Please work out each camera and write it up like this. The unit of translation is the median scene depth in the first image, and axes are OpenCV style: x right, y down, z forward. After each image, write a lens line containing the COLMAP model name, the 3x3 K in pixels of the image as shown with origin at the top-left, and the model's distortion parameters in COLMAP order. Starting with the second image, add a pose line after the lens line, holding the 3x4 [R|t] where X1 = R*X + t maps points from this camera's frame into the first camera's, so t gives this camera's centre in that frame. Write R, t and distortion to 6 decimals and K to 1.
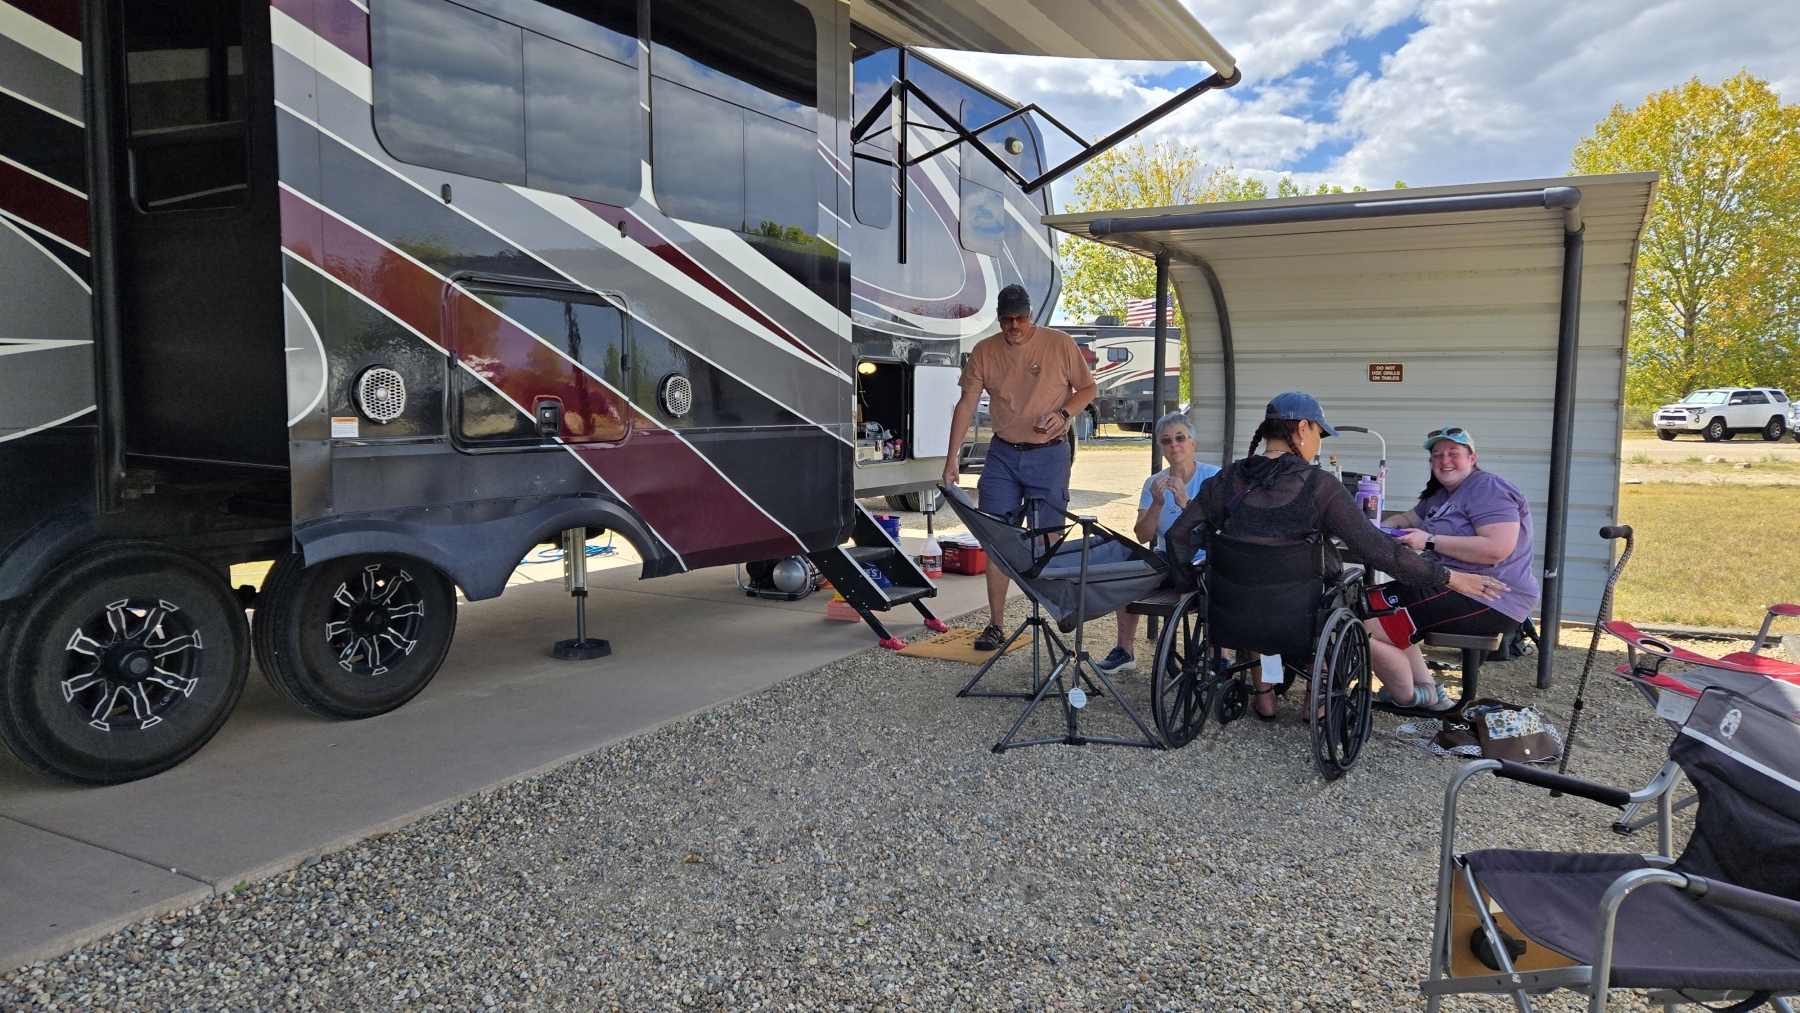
lens RADIAL K [[1211.5, 0, 900.0], [0, 1211.5, 506.5], [0, 0, 1]] dist [0.048681, -0.003084]
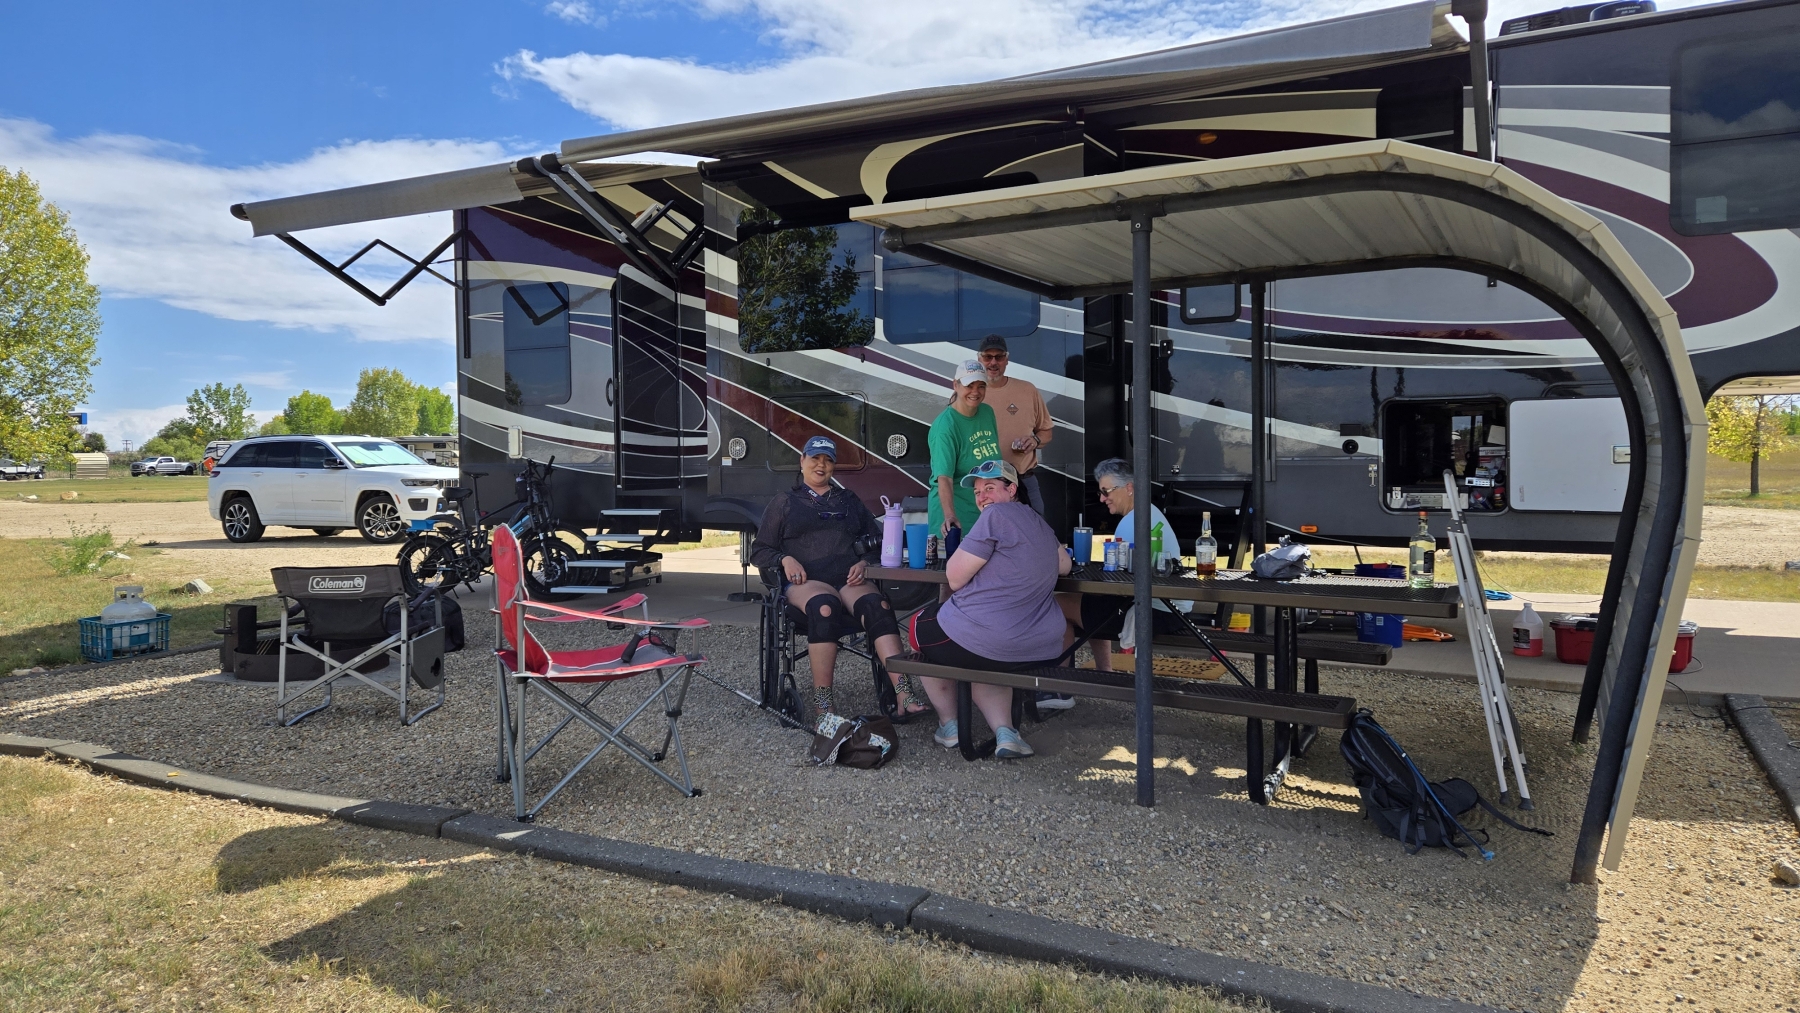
lens RADIAL K [[1188.1, 0, 895.1], [0, 1188.1, 476.6], [0, 0, 1]] dist [0.082066, -0.081055]
pose [[-0.007939, 0.011613, -0.999901, 1.691561], [-0.081402, 0.996606, 0.012221, -0.076581], [0.996650, 0.081491, -0.006967, 1.139566]]
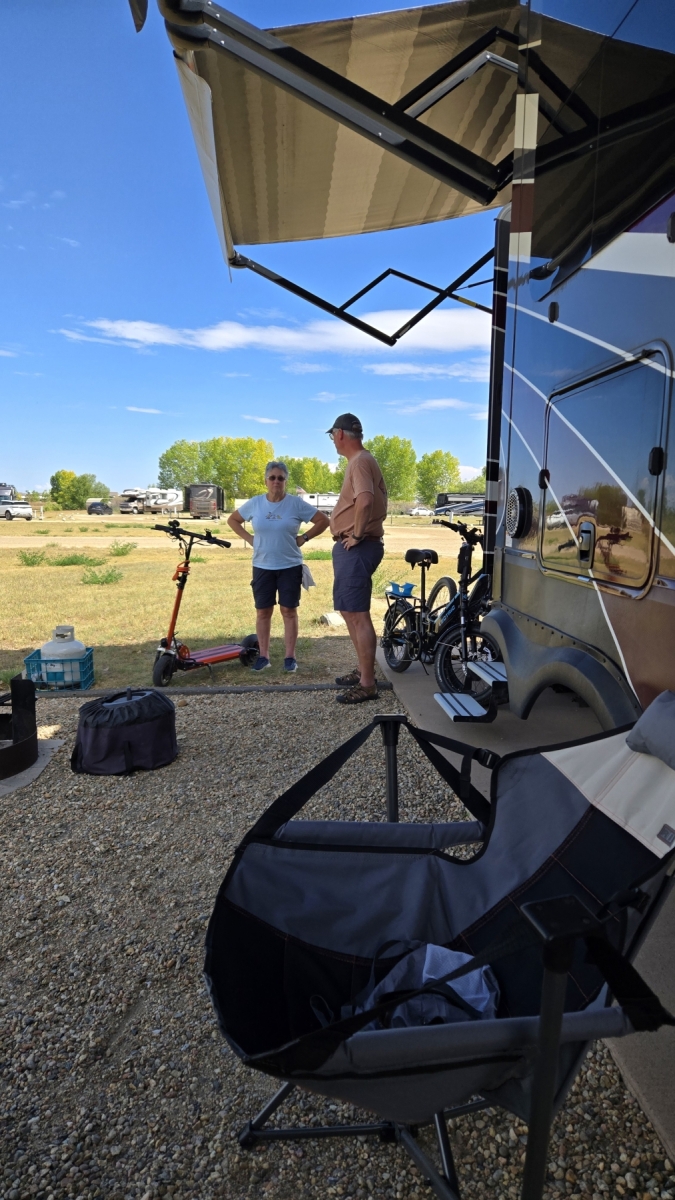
lens RADIAL K [[792.0, 0, 364.2], [0, 792.0, 628.9], [0, 0, 1]] dist [0.082066, -0.081055]
pose [[-0.842513, 0.066841, -0.534512, 0.114795], [-0.064932, 0.972435, 0.223951, -0.125782], [0.534748, 0.223389, -0.814949, 1.355796]]
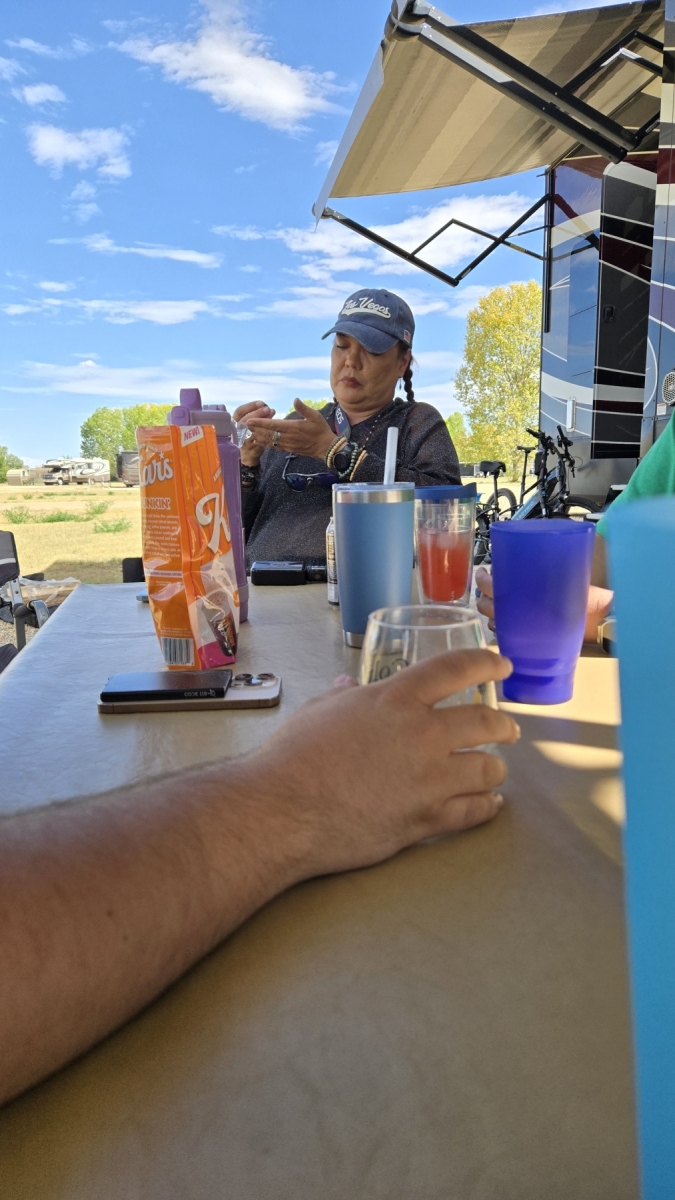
lens RADIAL K [[807.7, 0, 357.3], [0, 807.7, 623.5], [0, 0, 1]] dist [0.048681, -0.003084]
pose [[-0.791572, 0.115887, -0.599987, 0.550897], [-0.045569, 0.967925, 0.247073, -0.029368], [0.609375, 0.222917, -0.760901, 1.427115]]
